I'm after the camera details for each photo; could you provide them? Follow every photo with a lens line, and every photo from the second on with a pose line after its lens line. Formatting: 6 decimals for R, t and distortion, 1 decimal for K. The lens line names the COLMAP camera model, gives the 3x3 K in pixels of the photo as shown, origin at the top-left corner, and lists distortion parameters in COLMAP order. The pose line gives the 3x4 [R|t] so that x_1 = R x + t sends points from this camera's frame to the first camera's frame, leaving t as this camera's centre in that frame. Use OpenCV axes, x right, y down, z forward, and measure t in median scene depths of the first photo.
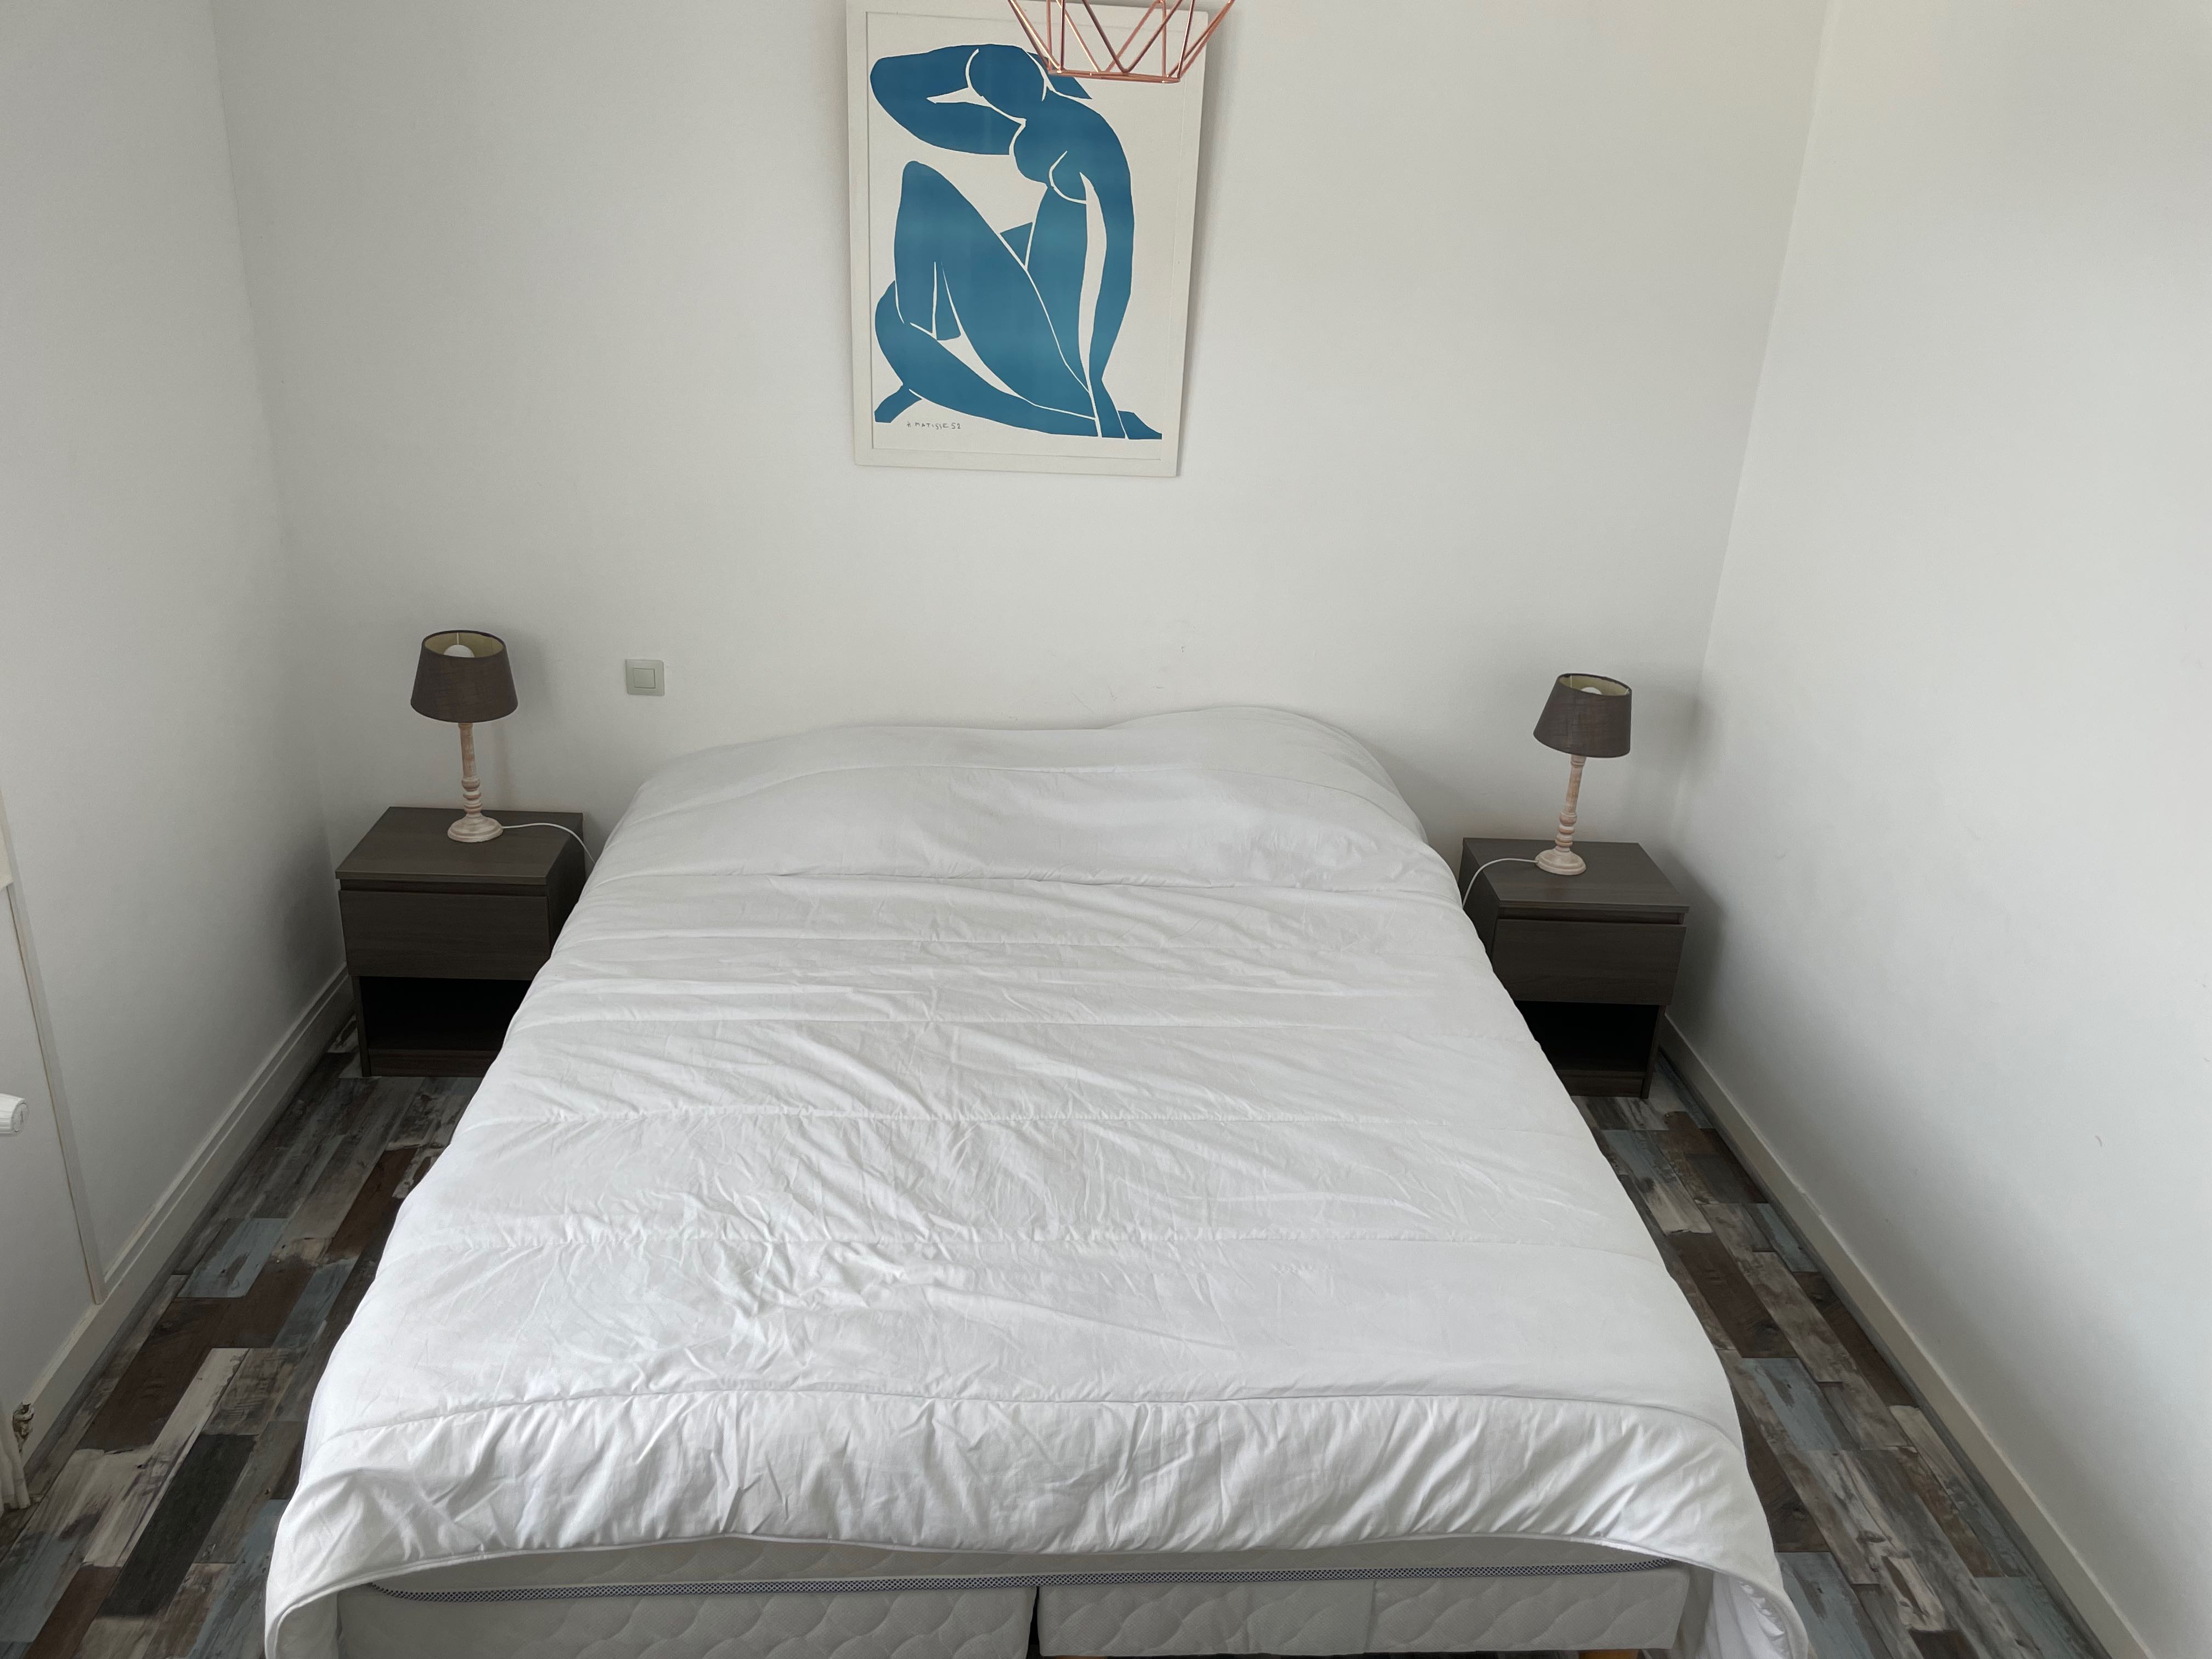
lens RADIAL K [[1656.9, 0, 1113.4], [0, 1656.9, 832.8], [0, 0, 1]] dist [0.033118, -0.052333]
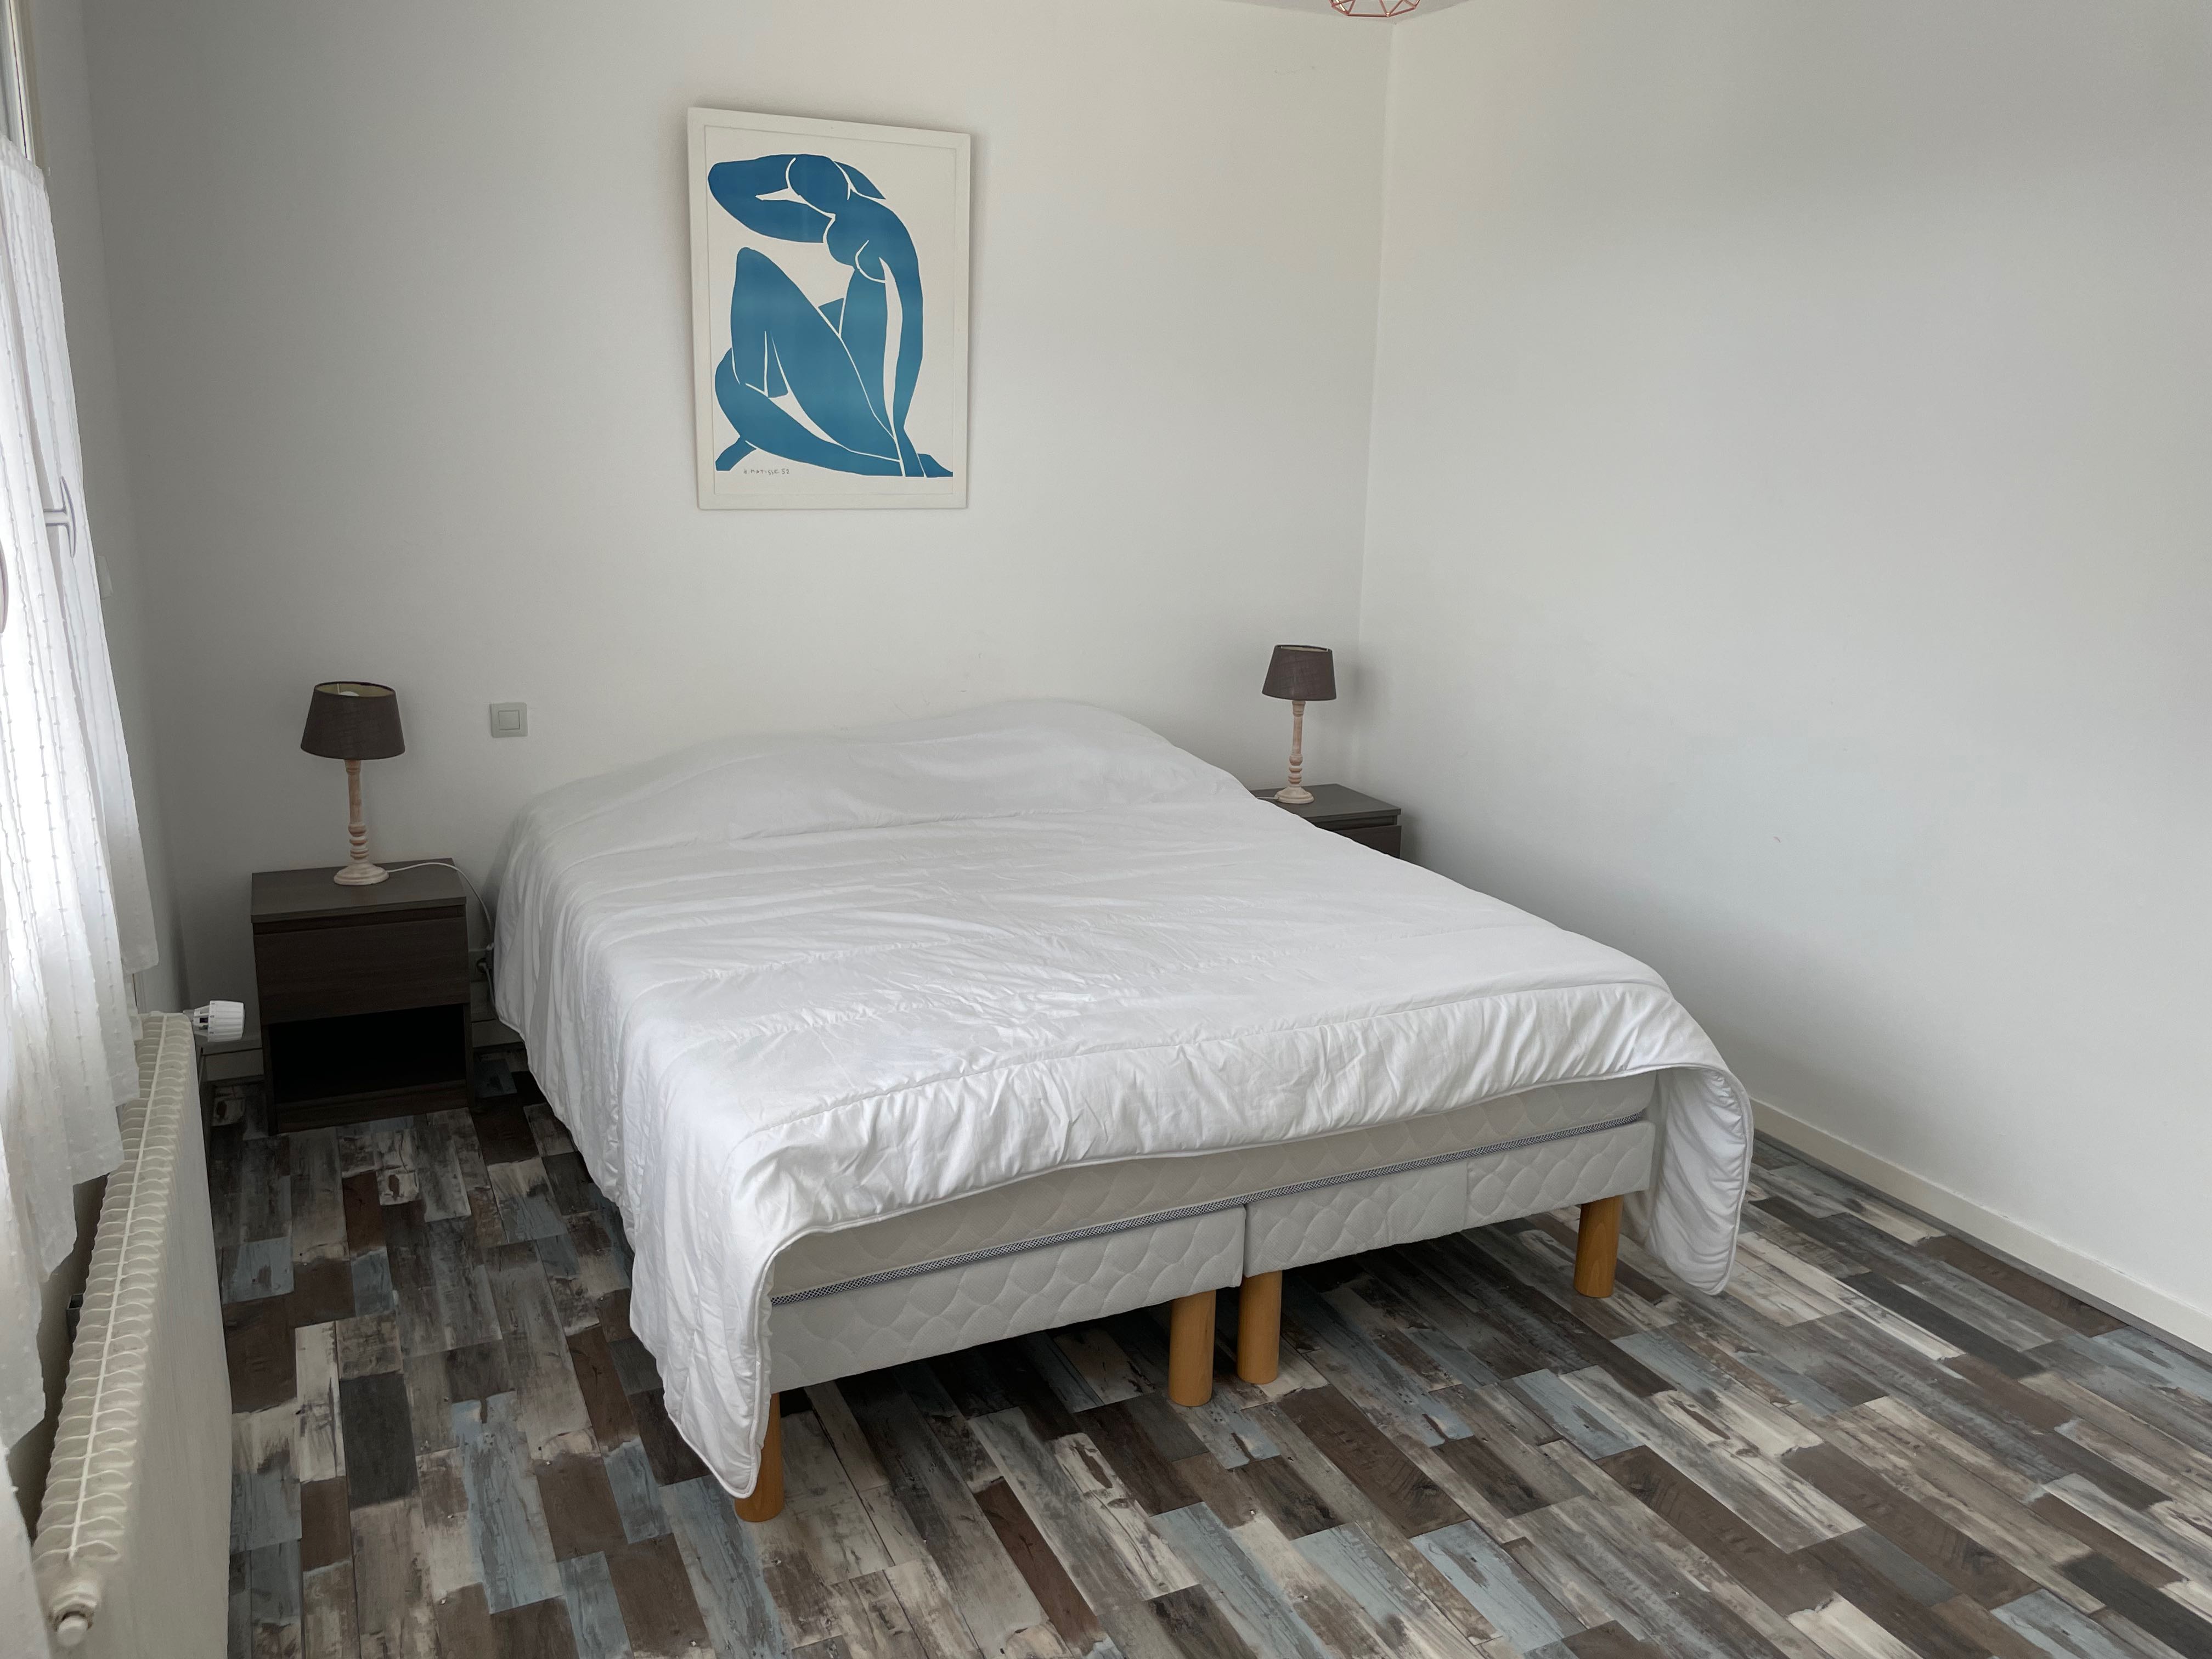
lens RADIAL K [[1656.9, 0, 1097.7], [0, 1656.9, 814.2], [0, 0, 1]] dist [0.033118, -0.052333]
pose [[0.934707, -0.119624, 0.334683, -0.543085], [0.167001, 0.979054, -0.116467, 0.285169], [-0.313740, 0.164755, 0.935106, -0.206010]]
